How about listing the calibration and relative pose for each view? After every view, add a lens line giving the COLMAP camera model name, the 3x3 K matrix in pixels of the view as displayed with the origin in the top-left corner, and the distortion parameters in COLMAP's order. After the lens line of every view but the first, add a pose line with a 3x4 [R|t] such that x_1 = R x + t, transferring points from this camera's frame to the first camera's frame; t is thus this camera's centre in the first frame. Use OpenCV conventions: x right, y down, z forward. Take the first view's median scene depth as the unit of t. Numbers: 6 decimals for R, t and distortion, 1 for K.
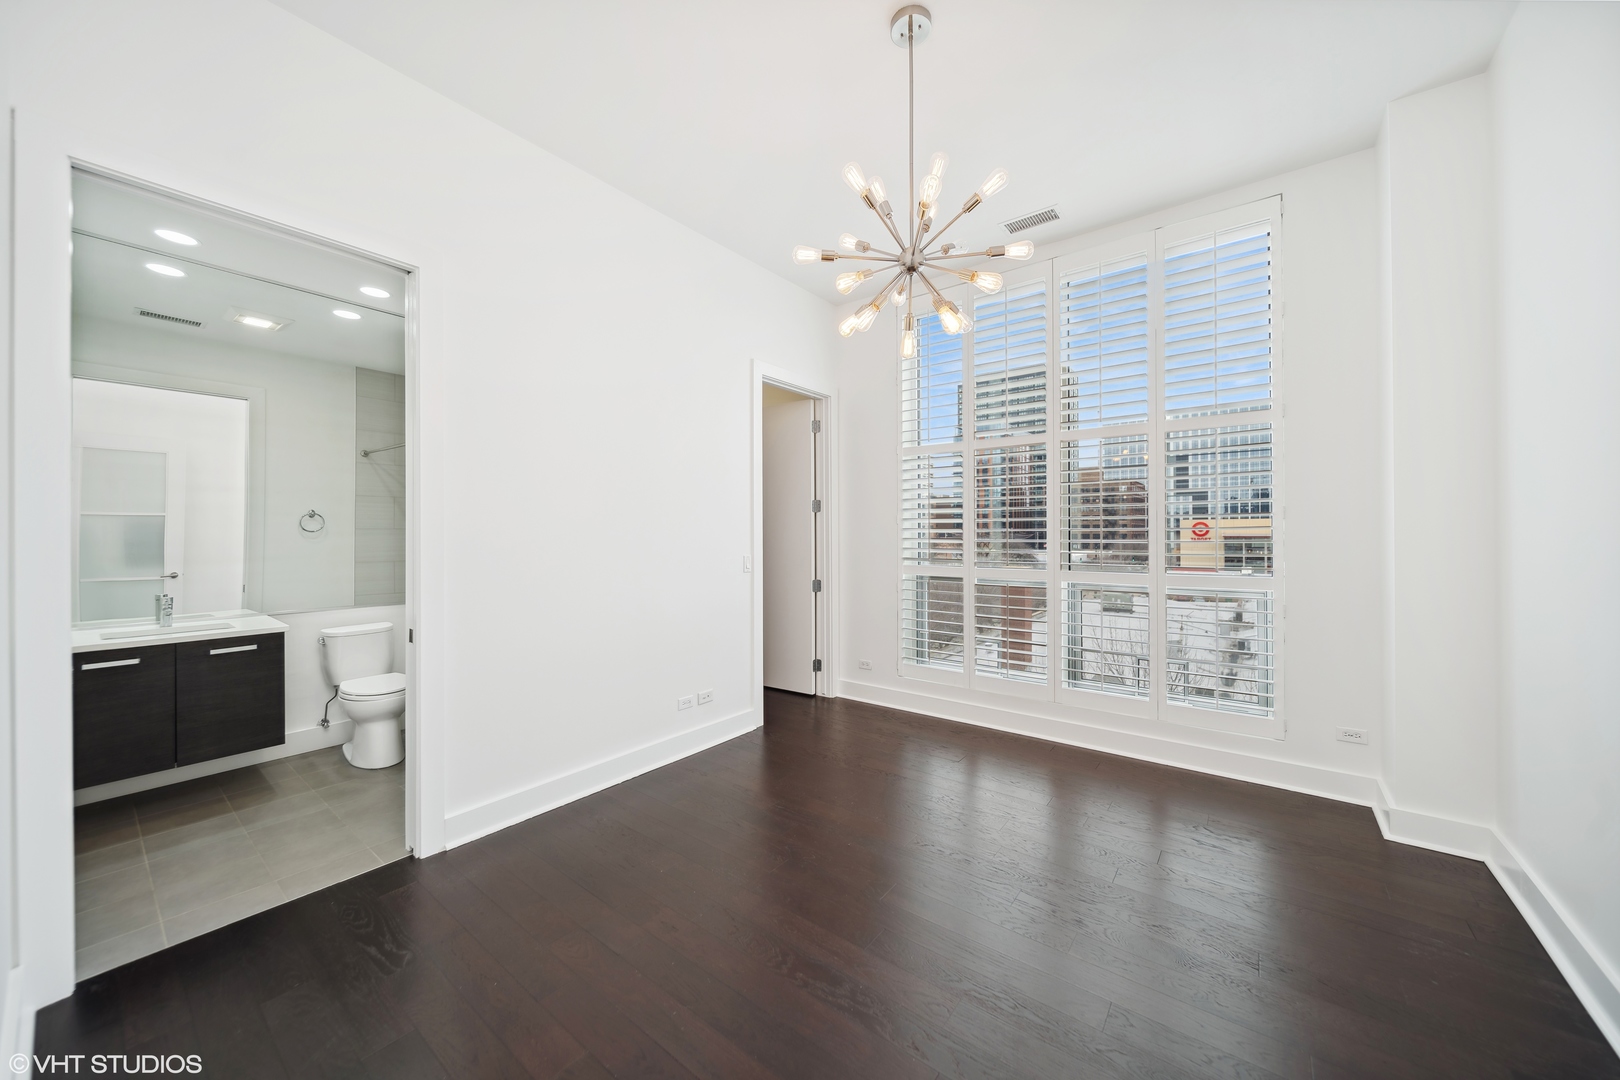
lens RADIAL K [[576.2, 0, 802.6], [0, 576.2, 530.1], [0, 0, 1]] dist [-0.000470, -0.000023]
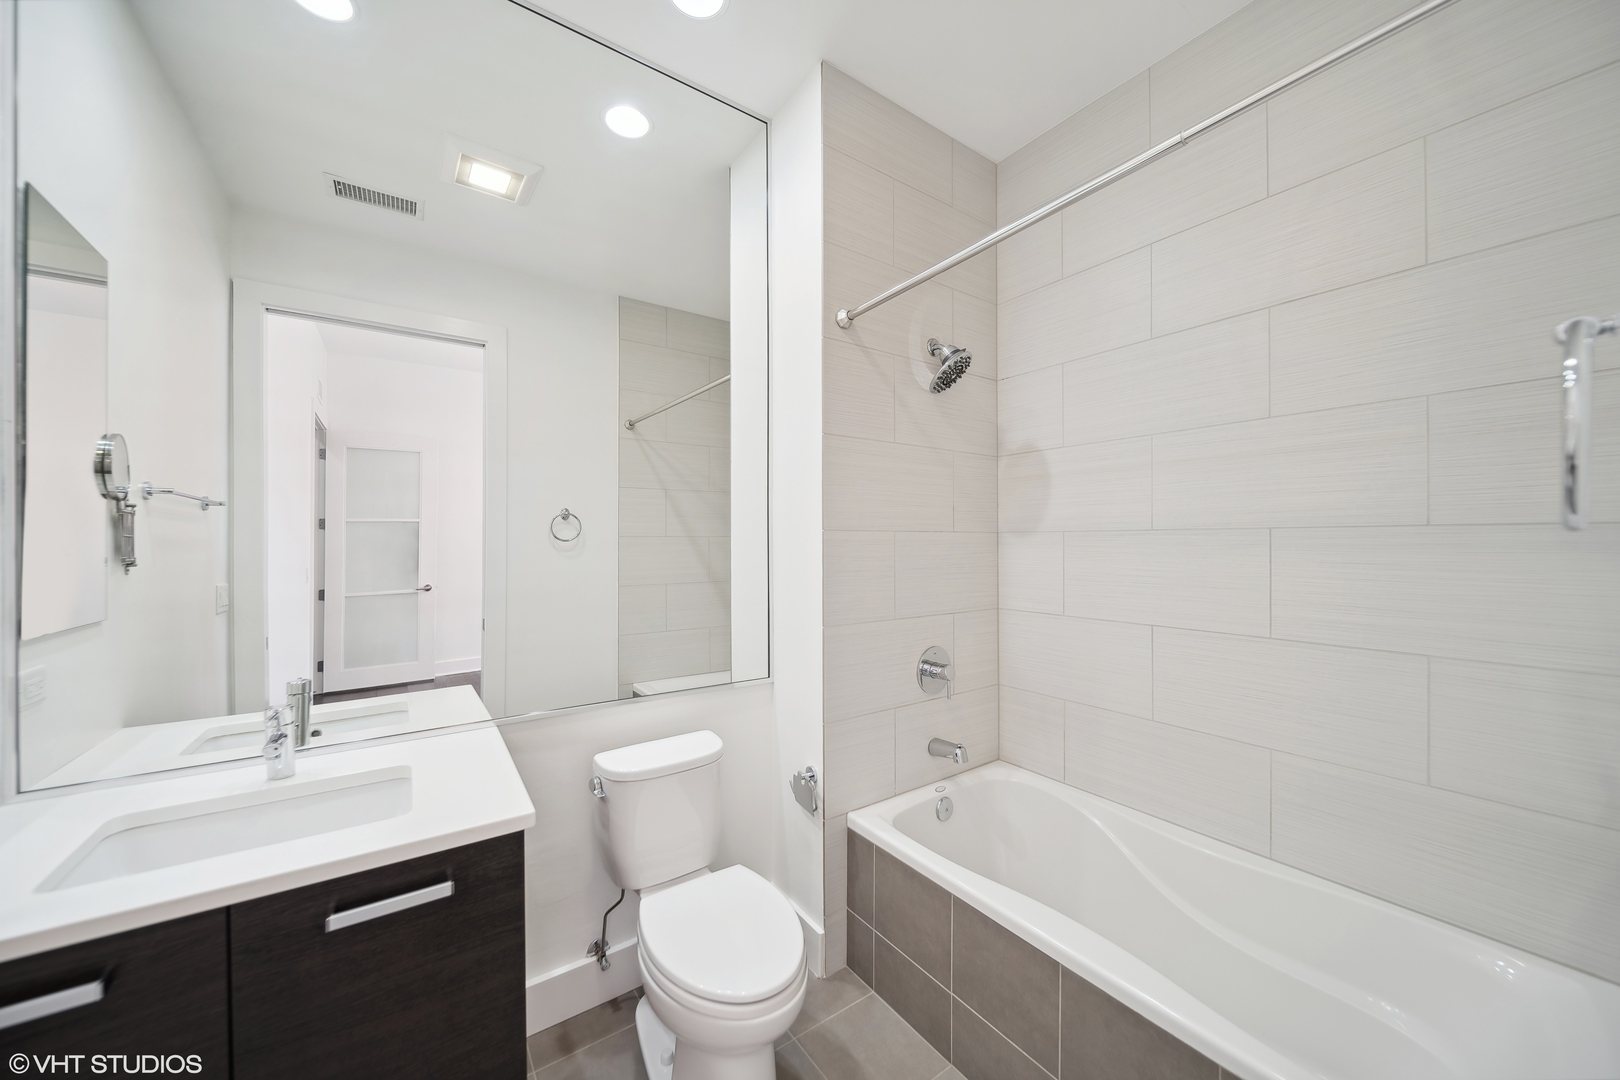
lens RADIAL K [[566.7, 0, 810.0], [0, 566.7, 540.0], [0, 0, 1]] dist [-0.009661, -0.000019]
pose [[0.960029, -0.001350, -0.279898, -0.581751], [0.002543, 0.999989, 0.003900, -0.000494], [0.279890, -0.004456, 0.960022, 0.660663]]
